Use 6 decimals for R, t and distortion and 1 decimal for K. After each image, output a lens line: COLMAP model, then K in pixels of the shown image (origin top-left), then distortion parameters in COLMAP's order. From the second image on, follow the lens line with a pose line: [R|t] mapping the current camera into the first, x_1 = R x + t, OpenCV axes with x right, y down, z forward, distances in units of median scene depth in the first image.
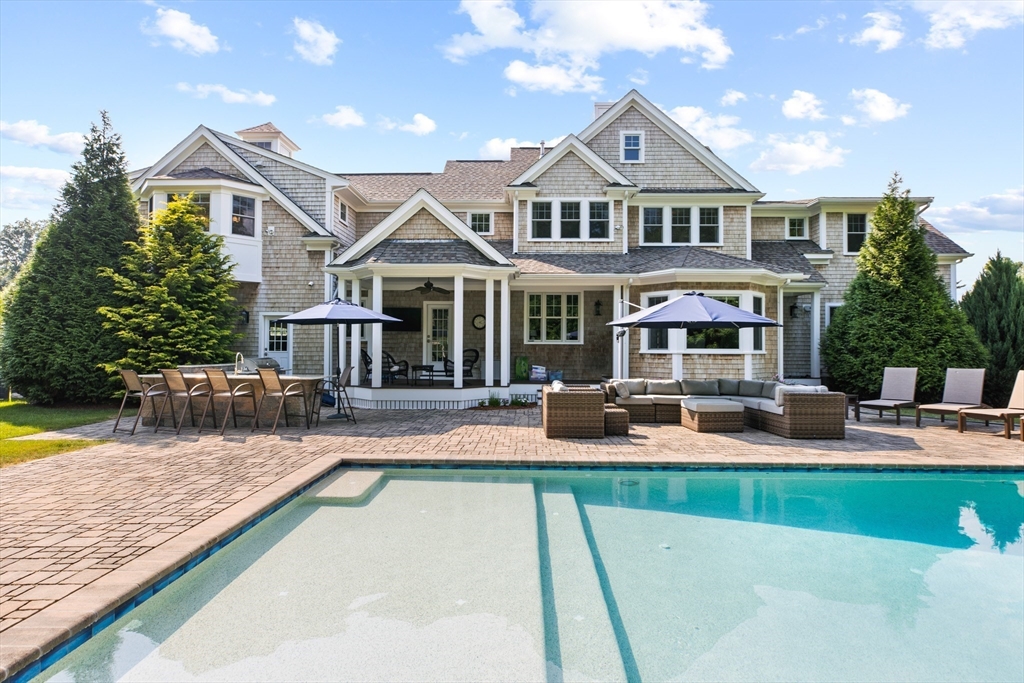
lens RADIAL K [[520.1, 0, 511.4], [0, 520.1, 343.4], [0, 0, 1]] dist [-0.010658, 0.001617]
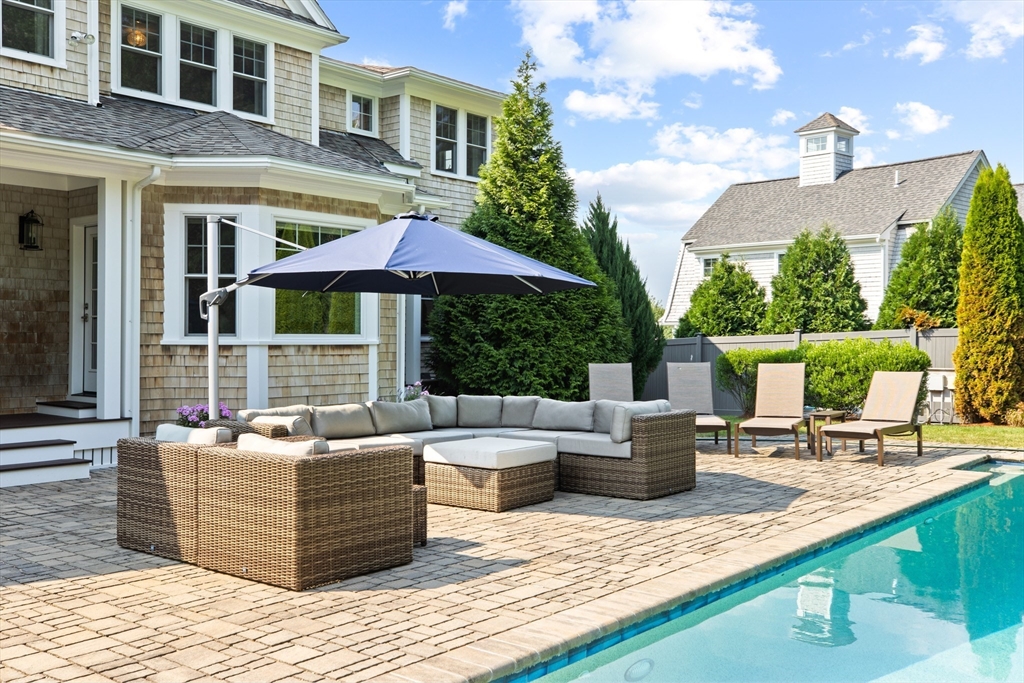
lens RADIAL K [[979.0, 0, 507.5], [0, 979.0, 340.3], [0, 0, 1]] dist [0.022324, 0.000000]
pose [[0.627173, -0.007468, 0.778844, -0.194795], [-0.007359, 0.999853, 0.015514, 0.000719], [-0.778845, -0.015462, 0.627026, 0.260061]]
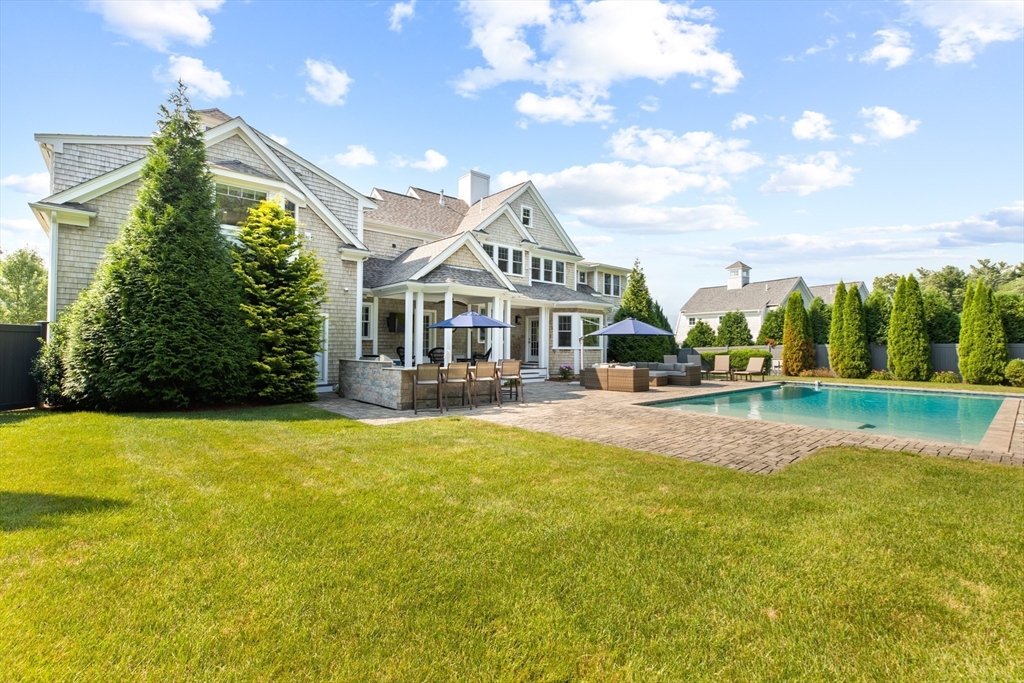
lens RADIAL K [[459.3, 0, 511.9], [0, 459.3, 339.9], [0, 0, 1]] dist [-0.007843, 0.000758]
pose [[0.737309, 0.008980, 0.675496, -0.790249], [-0.008495, 0.999956, -0.004022, -0.003122], [-0.675502, -0.002773, 0.737353, 0.015414]]
